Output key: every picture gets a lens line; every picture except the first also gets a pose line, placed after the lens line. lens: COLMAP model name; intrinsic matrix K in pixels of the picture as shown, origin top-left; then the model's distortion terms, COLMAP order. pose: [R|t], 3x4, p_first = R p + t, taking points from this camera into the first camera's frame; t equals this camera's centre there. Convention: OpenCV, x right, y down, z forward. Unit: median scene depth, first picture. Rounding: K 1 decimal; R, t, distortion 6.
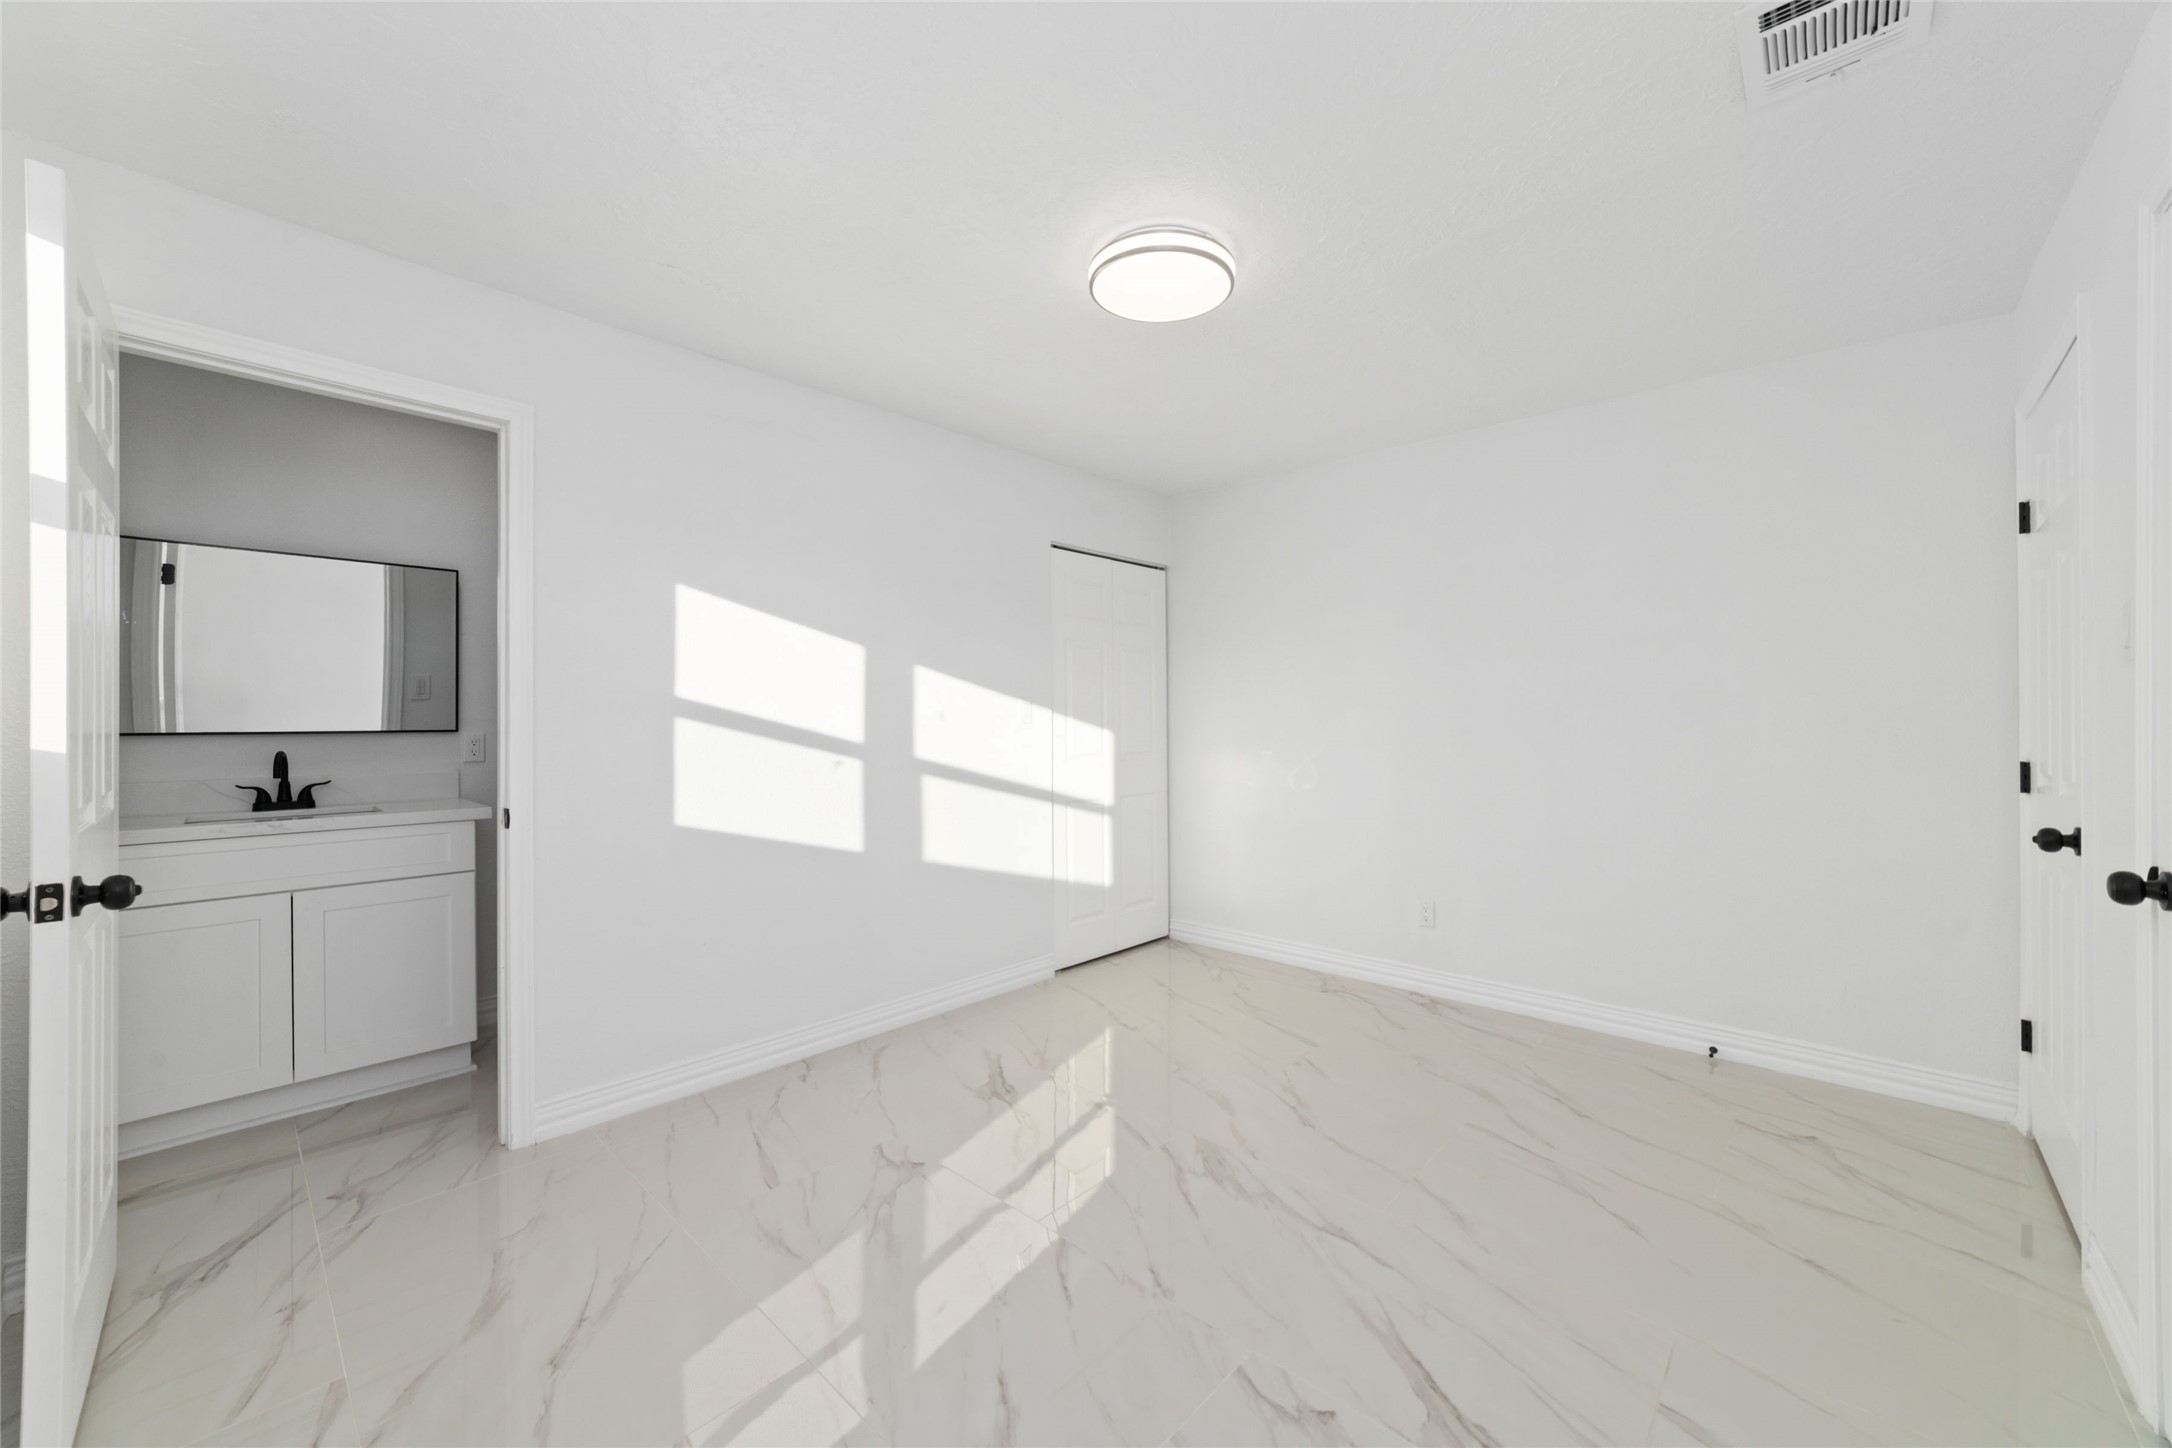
lens RADIAL K [[815.0, 0, 1088.3], [0, 815.0, 709.0], [0, 0, 1]] dist [-0.012280, 0.002370]
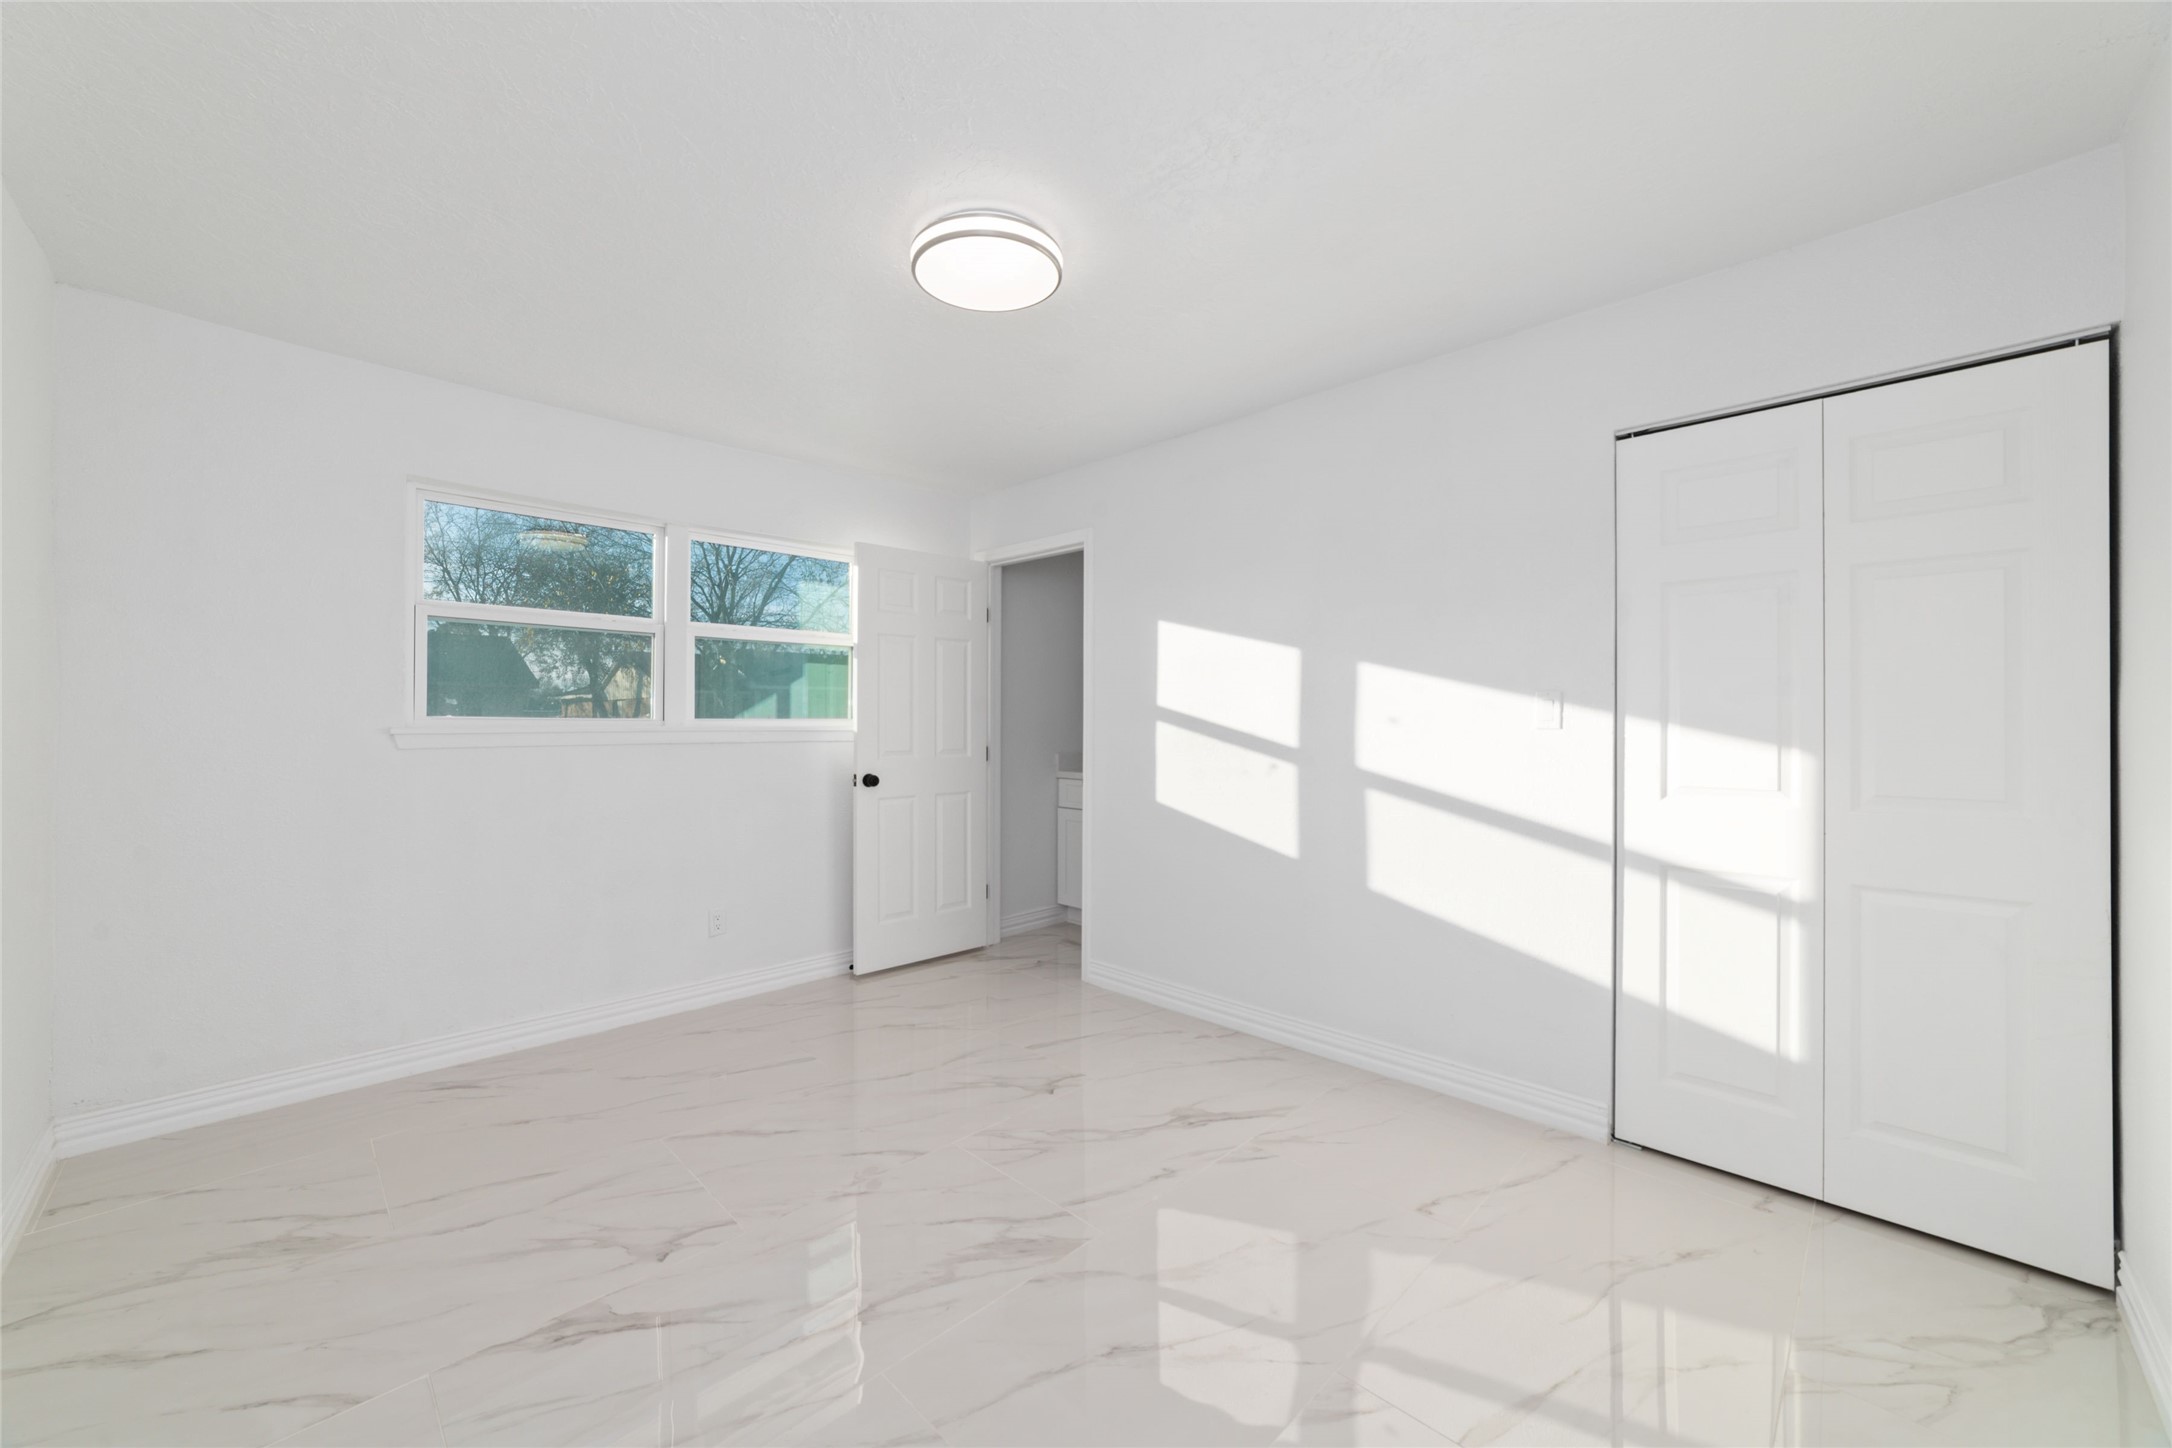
lens RADIAL K [[815.0, 0, 1093.7], [0, 815.0, 735.8], [0, 0, 1]] dist [-0.012280, 0.002370]
pose [[-0.021334, 0.018801, -0.999596, 0.728541], [0.010542, 0.999772, 0.018579, 0.006813], [0.999717, -0.010142, -0.021528, 0.804335]]
